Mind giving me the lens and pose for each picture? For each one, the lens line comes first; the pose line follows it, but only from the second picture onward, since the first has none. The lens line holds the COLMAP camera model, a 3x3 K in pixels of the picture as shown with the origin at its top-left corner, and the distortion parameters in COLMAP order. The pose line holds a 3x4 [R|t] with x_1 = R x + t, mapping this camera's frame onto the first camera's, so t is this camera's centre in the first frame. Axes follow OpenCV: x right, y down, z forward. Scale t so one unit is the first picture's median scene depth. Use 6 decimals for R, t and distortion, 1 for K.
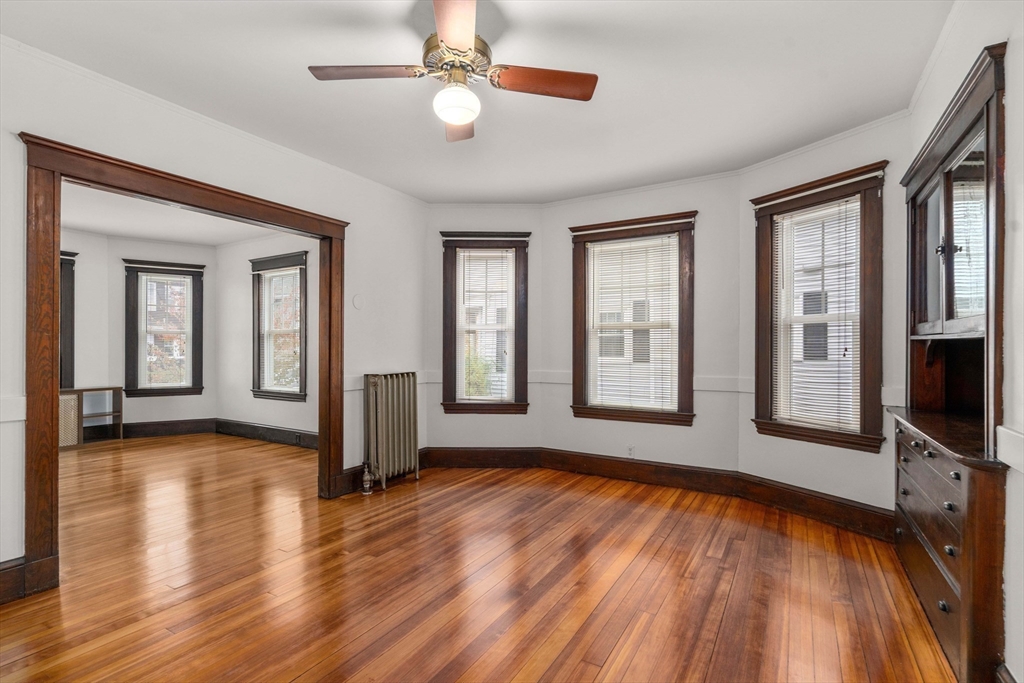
lens RADIAL K [[477.0, 0, 514.8], [0, 477.0, 344.7], [0, 0, 1]] dist [-0.000676, 0.000682]
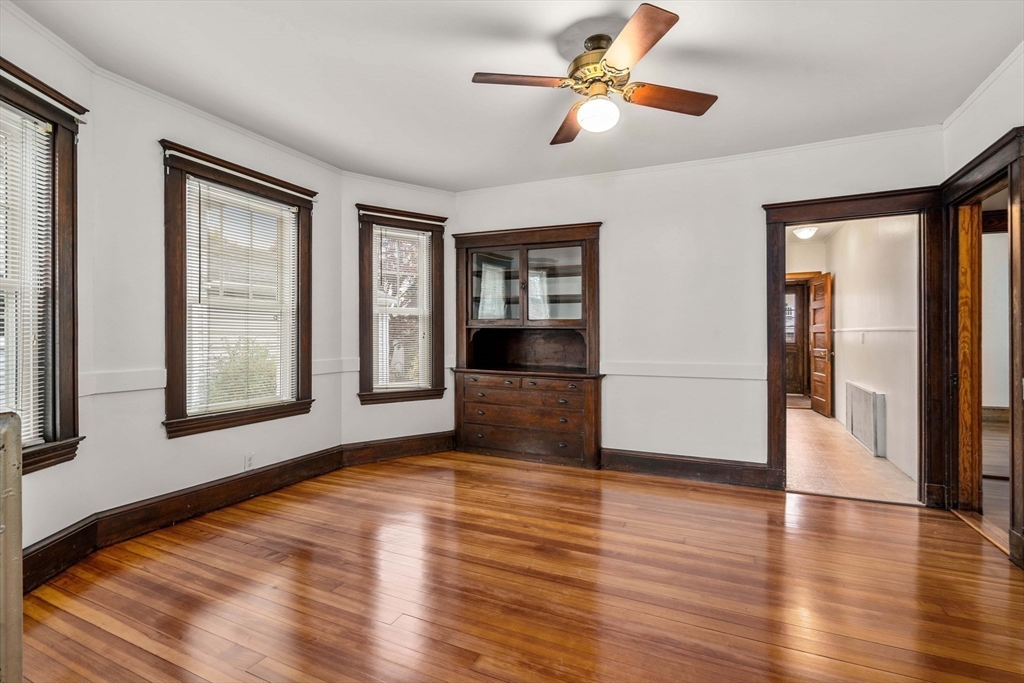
lens RADIAL K [[477.0, 0, 510.1], [0, 477.0, 335.1], [0, 0, 1]] dist [-0.002547, 0.000030]
pose [[-0.104674, -0.003741, 0.994500, -0.689527], [-0.010707, 0.999939, 0.002635, 0.006910], [-0.994449, -0.010372, -0.104708, 0.759650]]
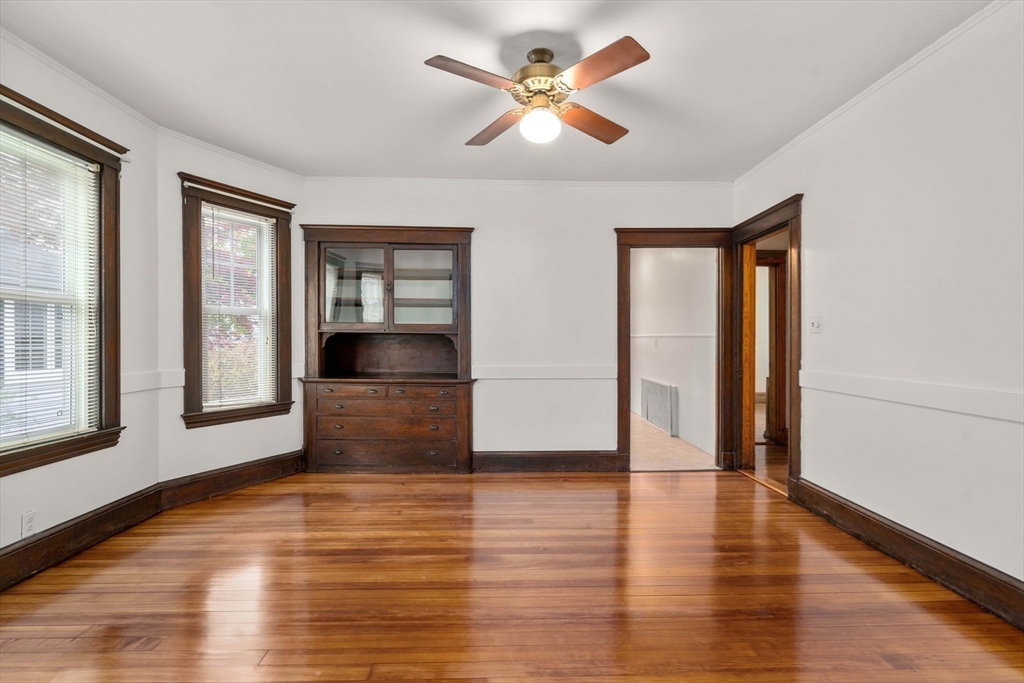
lens RADIAL K [[477.0, 0, 514.8], [0, 477.0, 344.7], [0, 0, 1]] dist [-0.000676, 0.000682]
pose [[-0.535467, -0.012559, 0.844463, -0.605677], [-0.010829, 0.999909, 0.008004, 0.007905], [-0.844487, -0.004858, -0.535554, 0.957014]]
